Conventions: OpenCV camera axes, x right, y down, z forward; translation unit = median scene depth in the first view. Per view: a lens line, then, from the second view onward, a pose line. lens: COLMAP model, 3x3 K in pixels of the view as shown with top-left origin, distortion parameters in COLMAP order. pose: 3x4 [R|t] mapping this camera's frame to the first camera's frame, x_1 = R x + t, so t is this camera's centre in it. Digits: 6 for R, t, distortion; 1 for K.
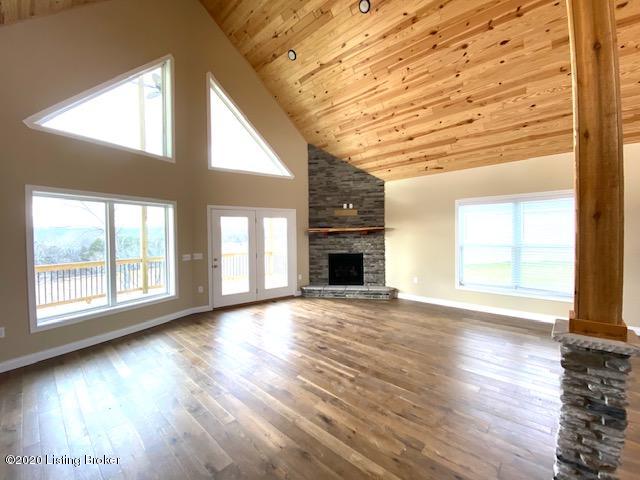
lens RADIAL K [[255.5, 0, 317.3], [0, 255.5, 237.8], [0, 0, 1]] dist [0.032741, -0.026901]
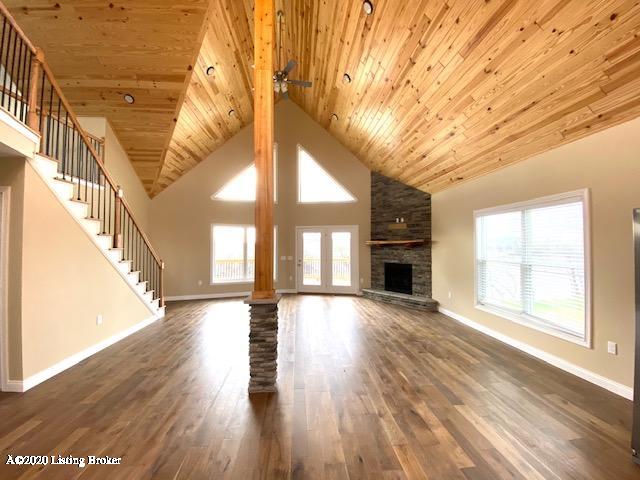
lens RADIAL K [[255.5, 0, 317.3], [0, 255.5, 237.8], [0, 0, 1]] dist [0.032741, -0.026901]
pose [[0.725949, -0.004376, -0.687734, 0.629924], [-0.022397, 0.999299, -0.030001, -0.008399], [0.687383, 0.037182, 0.725342, -0.043101]]
